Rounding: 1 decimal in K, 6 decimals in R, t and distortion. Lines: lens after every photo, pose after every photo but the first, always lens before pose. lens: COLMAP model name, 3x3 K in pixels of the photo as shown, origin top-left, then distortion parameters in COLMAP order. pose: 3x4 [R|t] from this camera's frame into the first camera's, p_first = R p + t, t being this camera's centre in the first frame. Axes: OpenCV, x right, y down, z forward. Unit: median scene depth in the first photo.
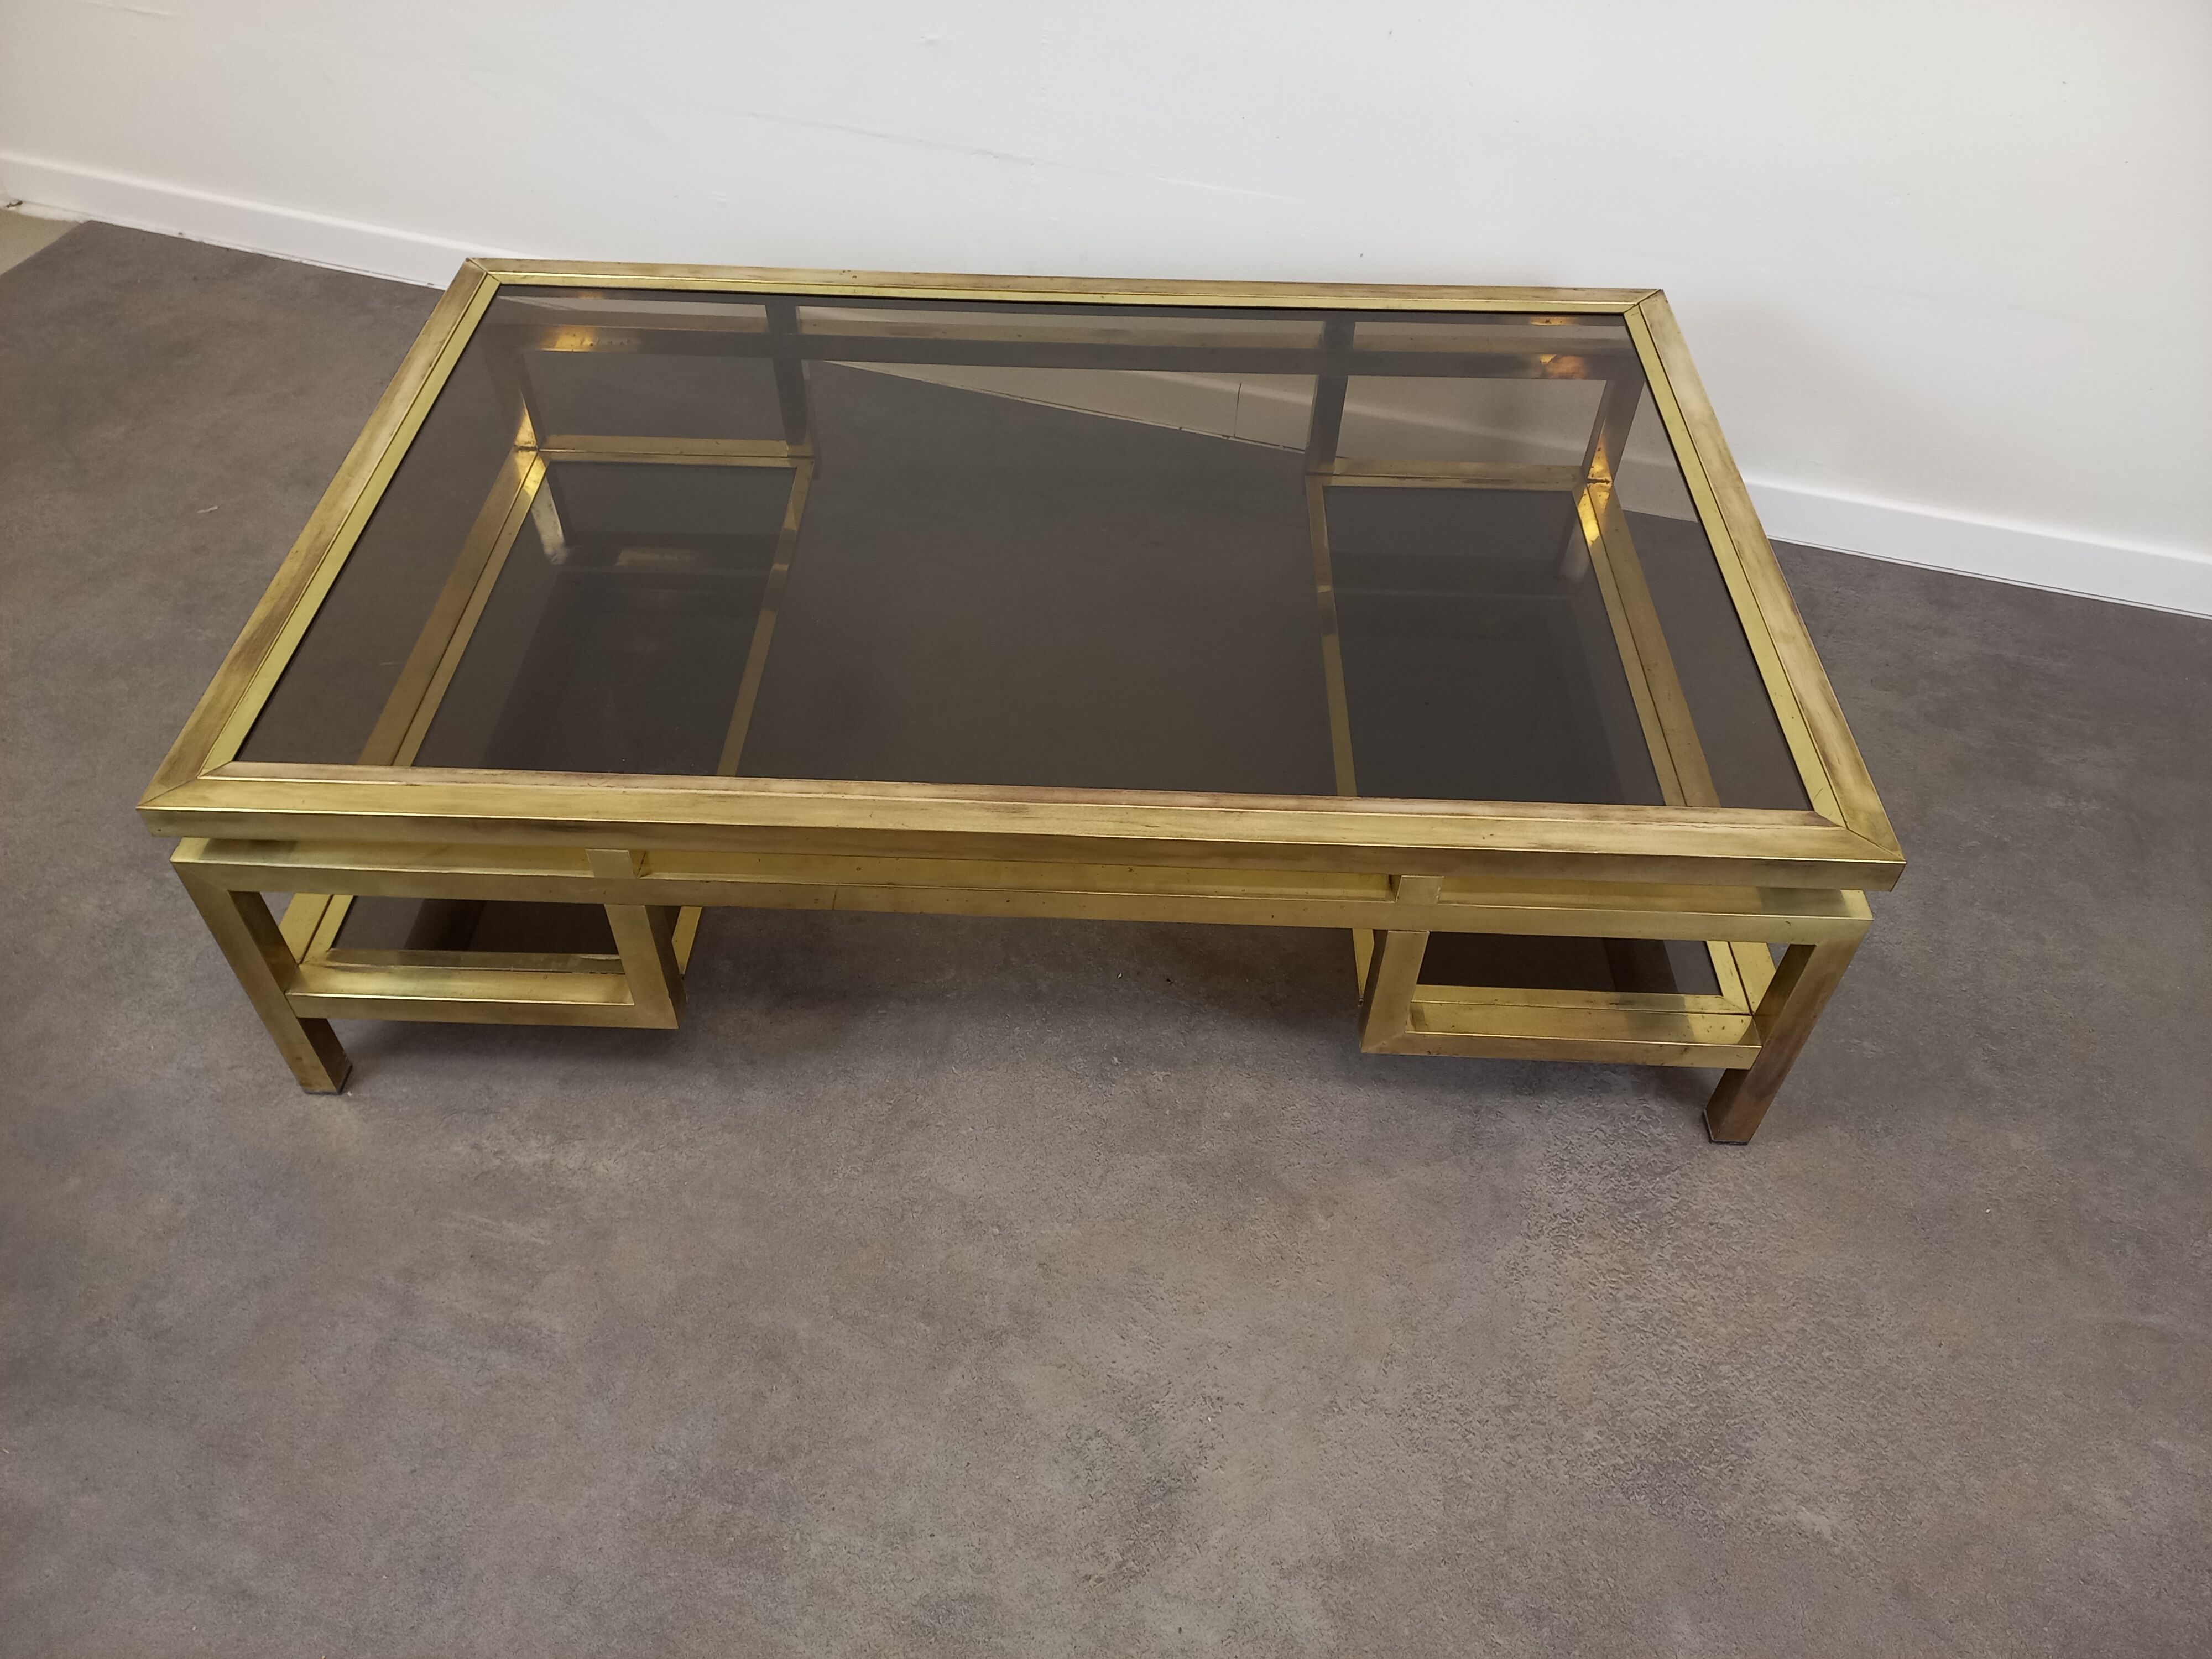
lens RADIAL K [[1615.6, 0, 1080.1], [0, 1615.6, 825.0], [0, 0, 1]] dist [0.082356, -0.093147]
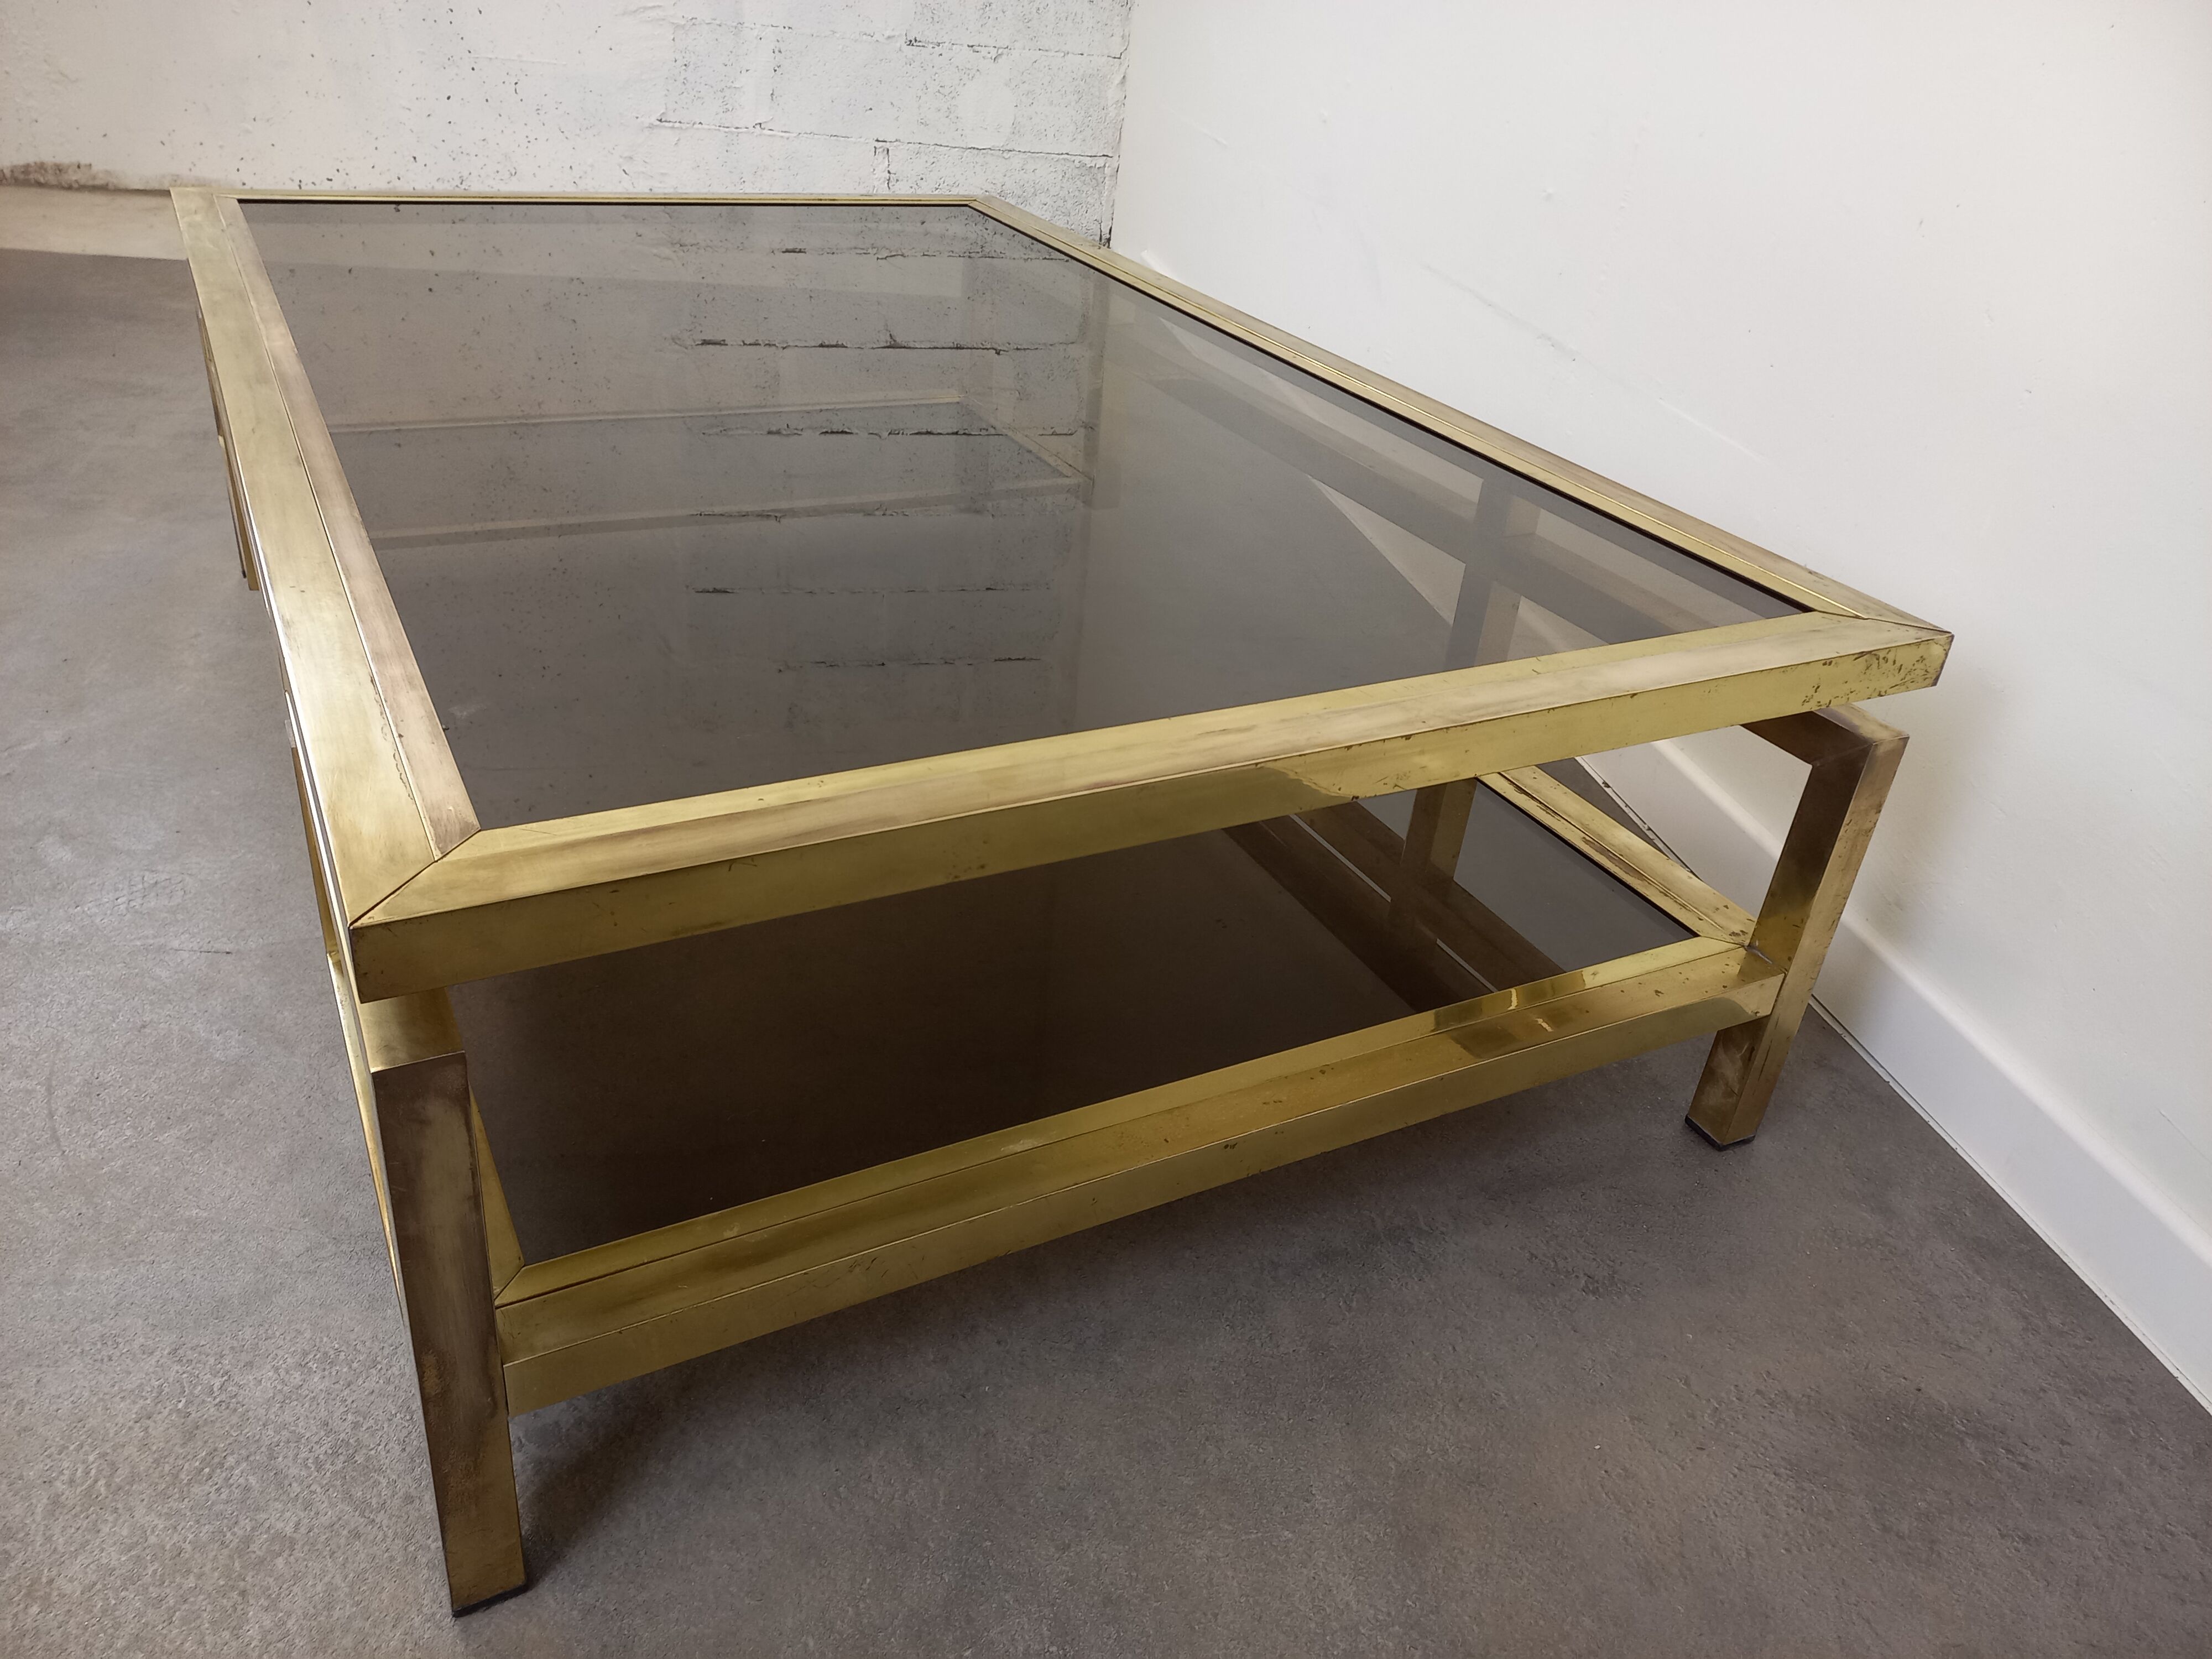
lens RADIAL K [[1626.7, 0, 1087.5], [0, 1626.7, 817.1], [0, 0, 1]] dist [0.053109, -0.019455]
pose [[0.495020, 0.463789, -0.734748, 0.830543], [-0.684461, 0.729049, -0.000949, -0.125967], [0.535227, 0.503376, 0.678339, 0.691492]]
